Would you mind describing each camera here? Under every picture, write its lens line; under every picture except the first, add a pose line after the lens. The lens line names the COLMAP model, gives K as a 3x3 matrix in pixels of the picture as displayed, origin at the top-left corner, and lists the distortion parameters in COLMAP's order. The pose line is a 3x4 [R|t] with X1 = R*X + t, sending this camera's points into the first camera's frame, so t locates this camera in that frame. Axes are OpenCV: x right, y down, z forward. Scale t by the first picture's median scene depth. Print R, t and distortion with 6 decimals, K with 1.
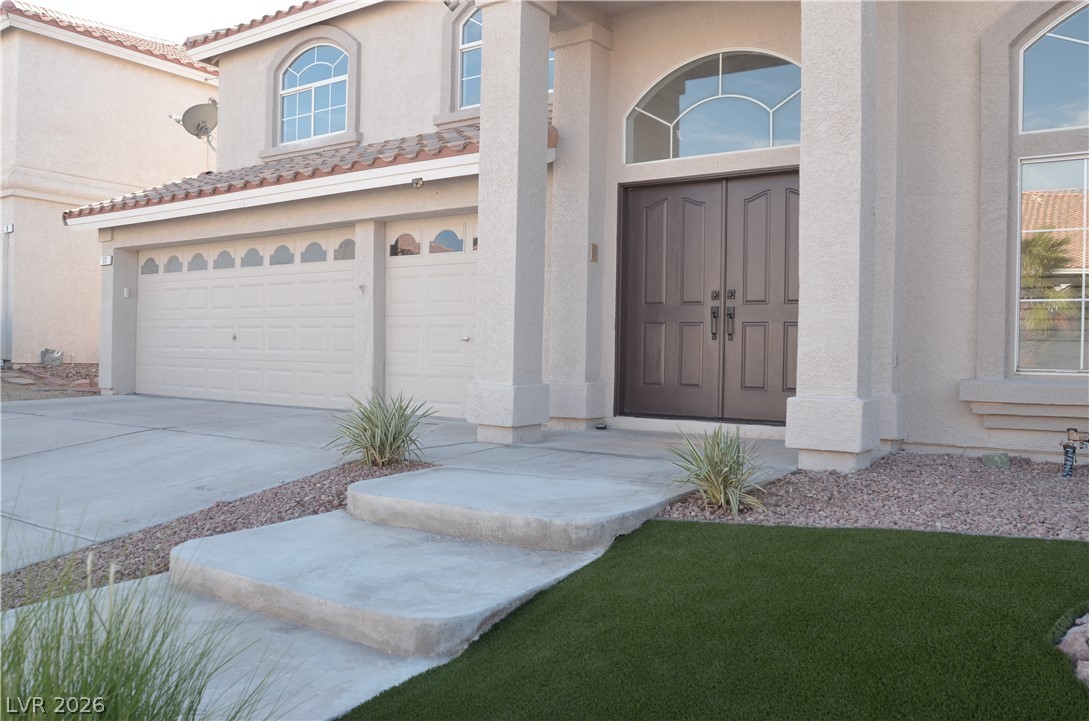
lens RADIAL K [[855.6, 0, 547.5], [0, 855.6, 359.8], [0, 0, 1]] dist [-0.078944, 0.035405]
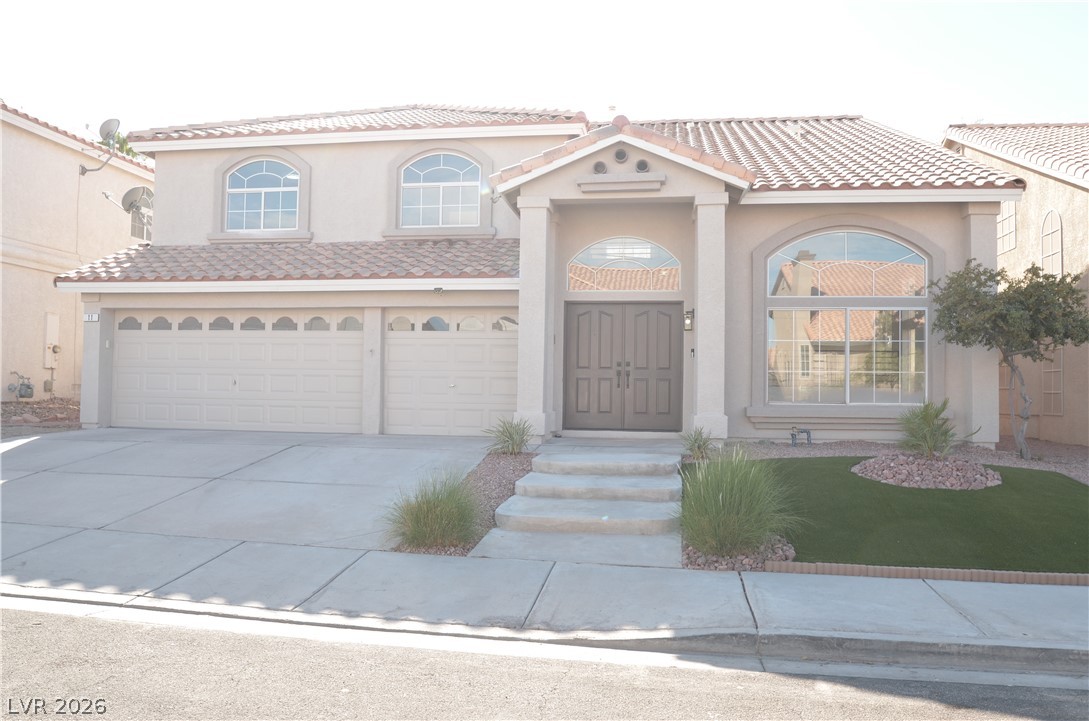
lens RADIAL K [[855.6, 0, 542.7], [0, 855.6, 360.3], [0, 0, 1]] dist [-0.078944, 0.035405]
pose [[0.901527, 0.011846, 0.432560, -0.558903], [0.004585, 0.999308, -0.036922, -0.010863], [-0.432698, 0.035270, 0.900849, -0.456454]]
